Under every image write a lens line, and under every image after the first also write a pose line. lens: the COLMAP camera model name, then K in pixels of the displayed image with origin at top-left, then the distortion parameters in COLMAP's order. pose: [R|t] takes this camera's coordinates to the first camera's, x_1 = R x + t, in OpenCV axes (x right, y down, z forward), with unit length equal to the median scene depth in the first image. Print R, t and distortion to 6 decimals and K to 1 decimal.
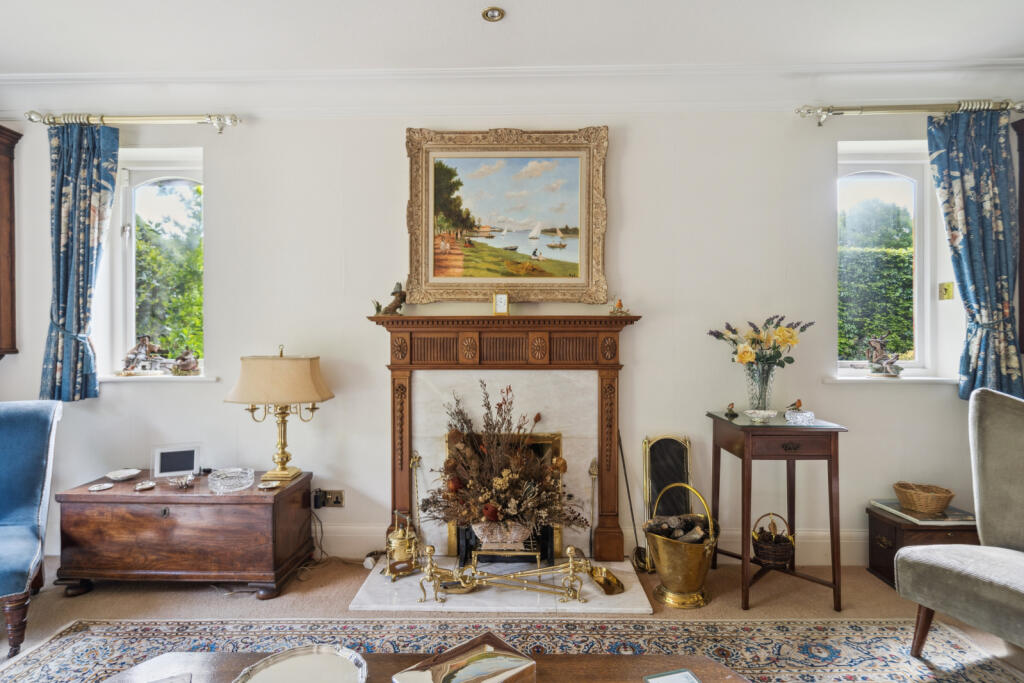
lens RADIAL K [[529.8, 0, 512.2], [0, 529.8, 344.4], [0, 0, 1]] dist [0.001480, 0.000708]
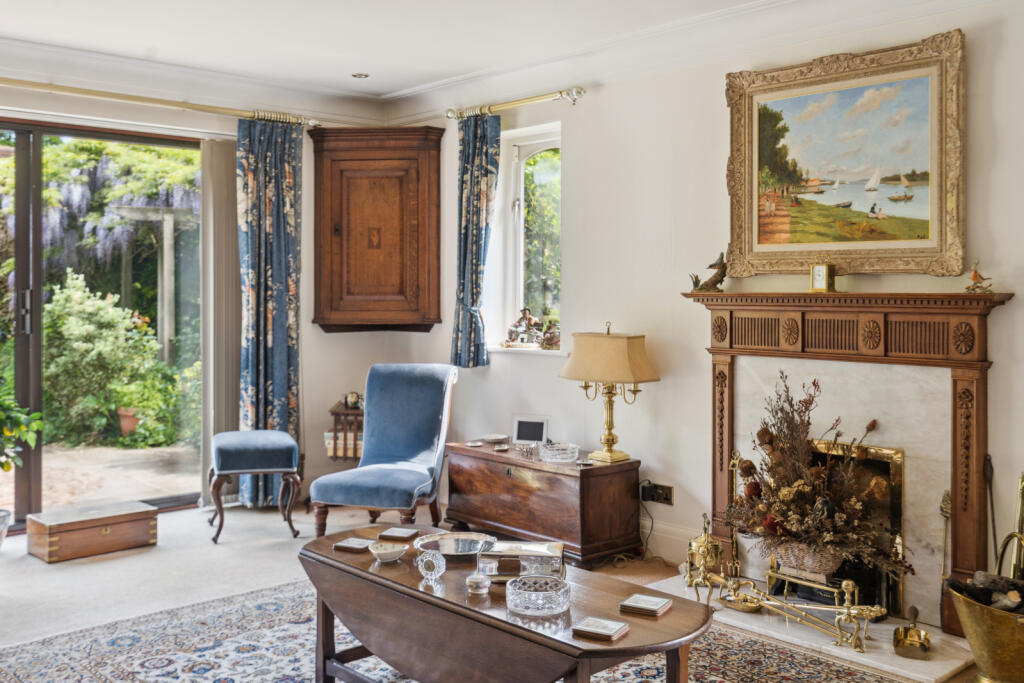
lens RADIAL K [[995.3, 0, 511.8], [0, 995.3, 337.2], [0, 0, 1]] dist [0.003482, 0.000000]
pose [[0.689901, 0.036631, -0.722977, 0.732729], [-0.019035, 0.999292, 0.032467, -0.025791], [0.723654, -0.008637, 0.690109, -0.366333]]
